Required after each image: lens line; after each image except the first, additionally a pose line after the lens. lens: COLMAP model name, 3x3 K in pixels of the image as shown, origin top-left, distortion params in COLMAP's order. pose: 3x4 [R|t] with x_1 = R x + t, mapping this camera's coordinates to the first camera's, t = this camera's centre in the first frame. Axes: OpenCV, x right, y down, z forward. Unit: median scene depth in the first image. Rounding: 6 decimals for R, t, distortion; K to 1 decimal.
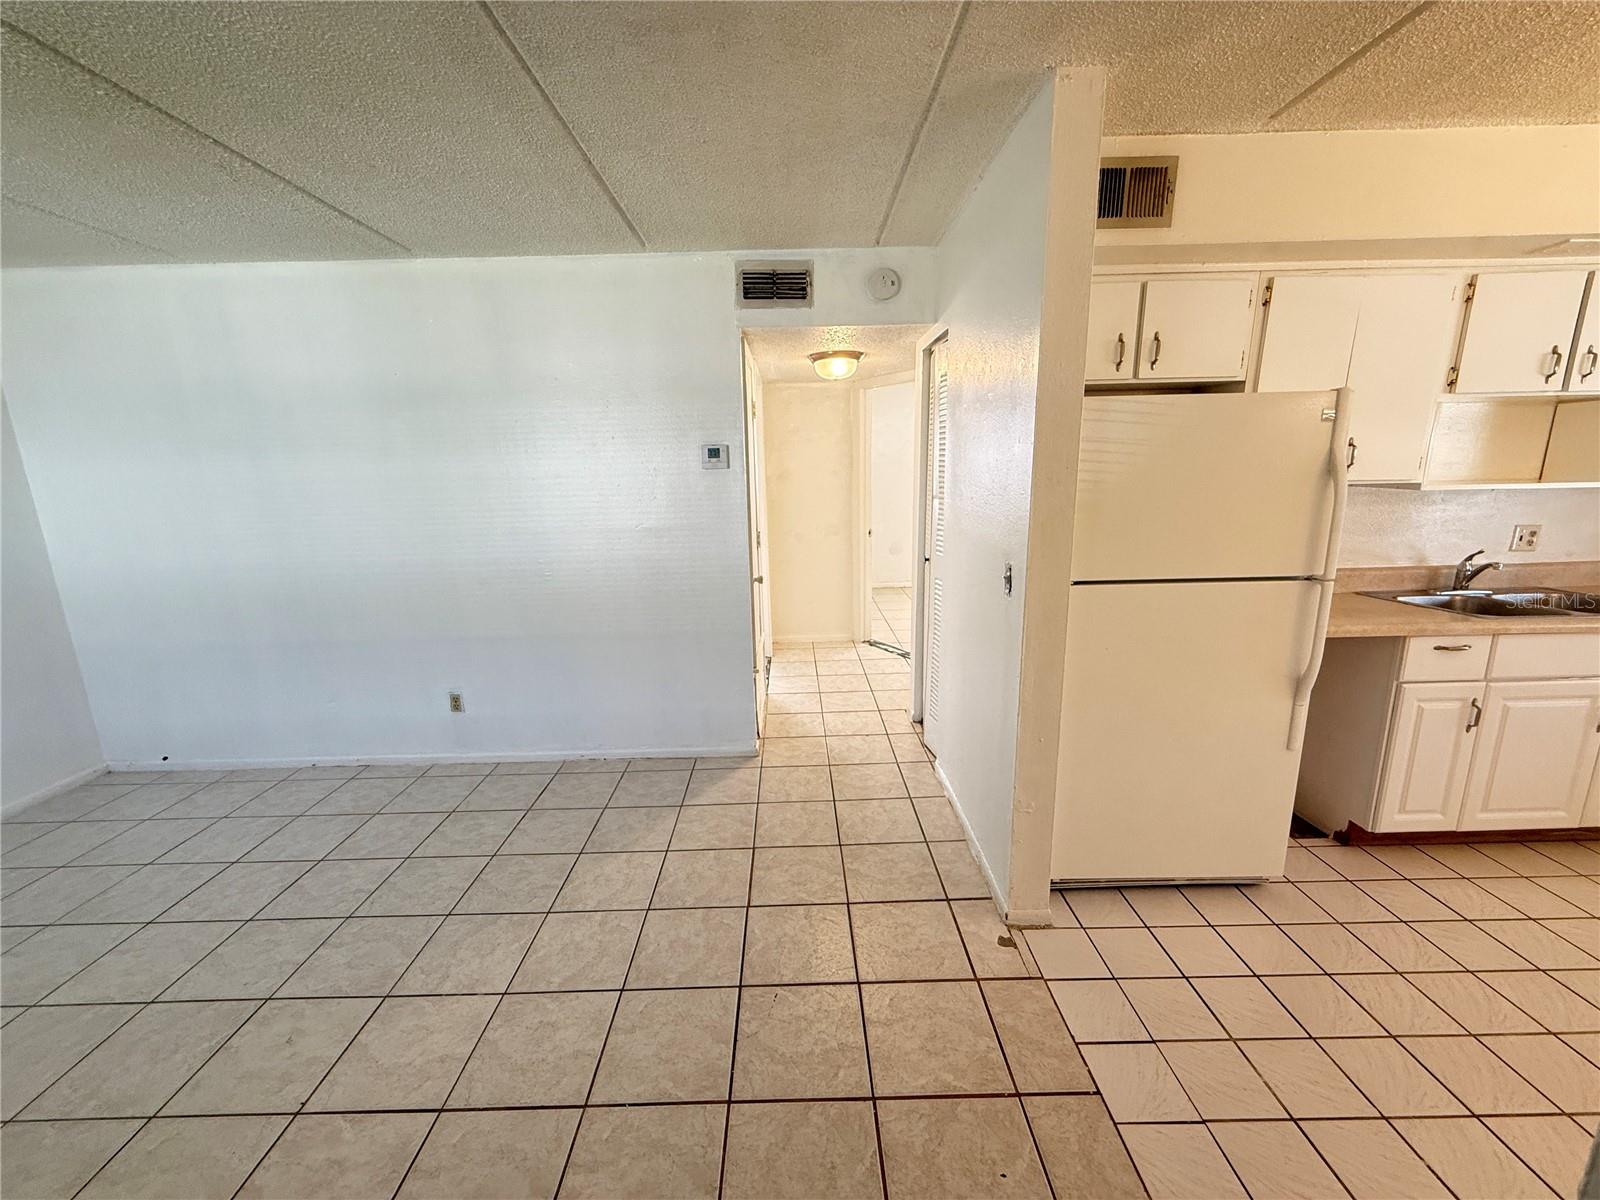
lens RADIAL K [[640.2, 0, 799.6], [0, 640.2, 596.5], [0, 0, 1]] dist [0.001850, -0.000809]
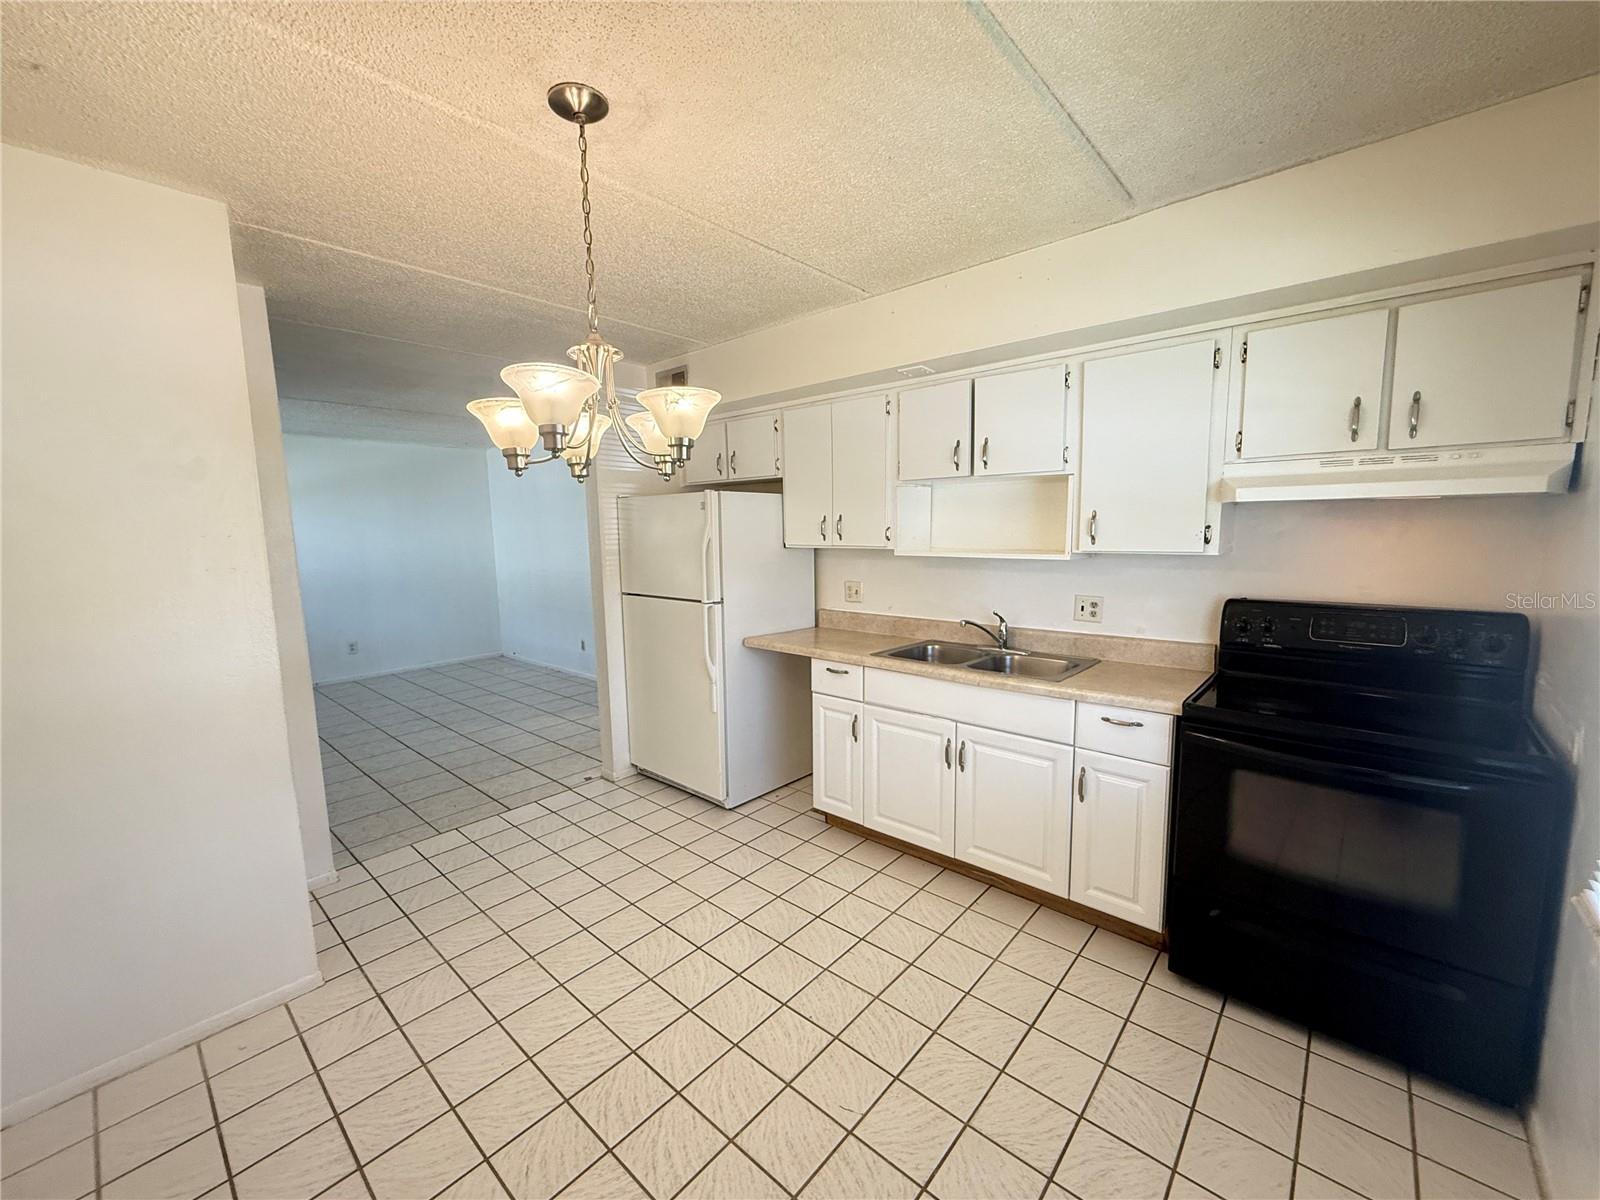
lens RADIAL K [[640.2, 0, 804.7], [0, 640.2, 601.3], [0, 0, 1]] dist [0.001850, -0.000809]
pose [[0.745835, 0.086577, -0.660481, 1.725064], [-0.132589, 0.990973, -0.019825, -0.027053], [0.652802, 0.102359, 0.750581, -0.057411]]
